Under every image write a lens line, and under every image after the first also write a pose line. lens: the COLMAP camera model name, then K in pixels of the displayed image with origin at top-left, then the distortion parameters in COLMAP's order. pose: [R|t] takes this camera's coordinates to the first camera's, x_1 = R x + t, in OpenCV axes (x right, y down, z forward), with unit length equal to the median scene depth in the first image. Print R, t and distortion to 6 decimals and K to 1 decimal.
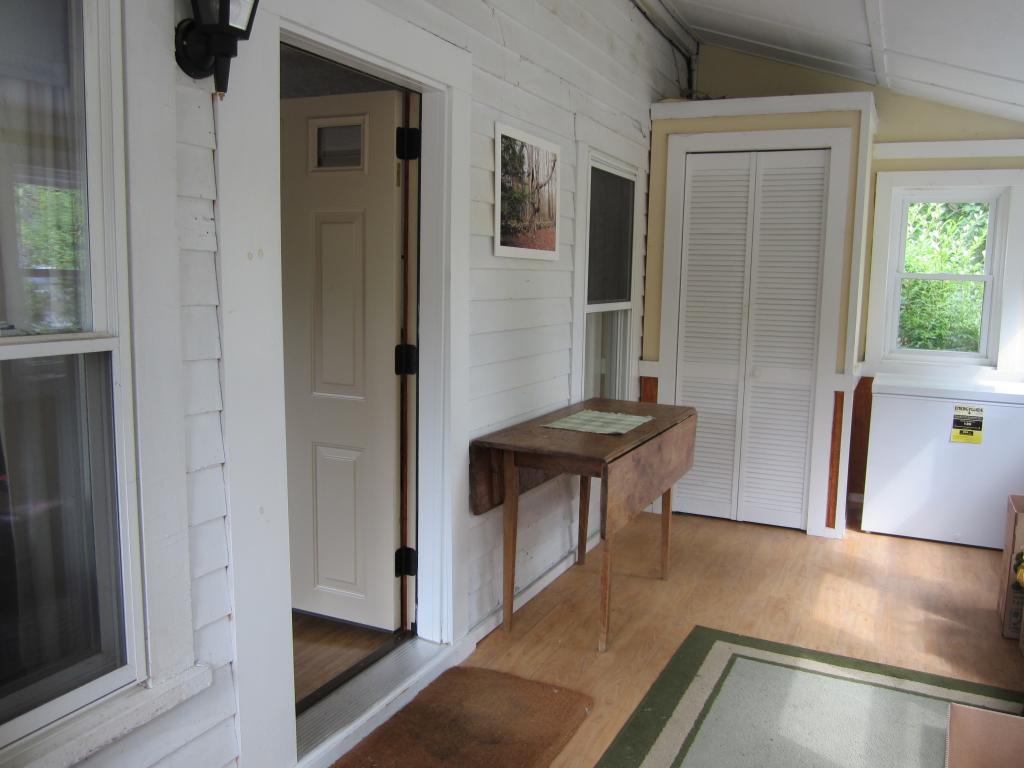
lens RADIAL K [[885.2, 0, 512.0], [0, 885.2, 384.0], [0, 0, 1]] dist [-0.013584, -0.010876]
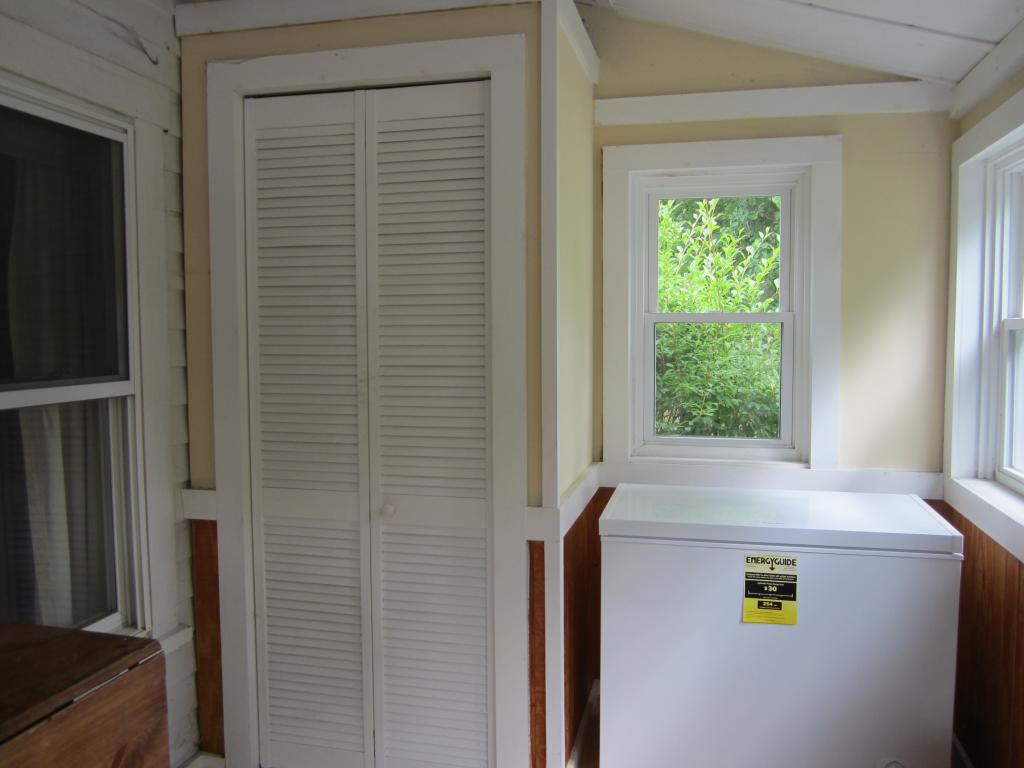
lens RADIAL K [[841.5, 0, 512.0], [0, 841.5, 384.0], [0, 0, 1]] dist [-0.001477, -0.001245]
pose [[0.982216, -0.037407, 0.183991, 0.253070], [0.048137, 0.997369, -0.054200, -0.053837], [-0.181479, 0.062093, 0.981432, 0.480611]]
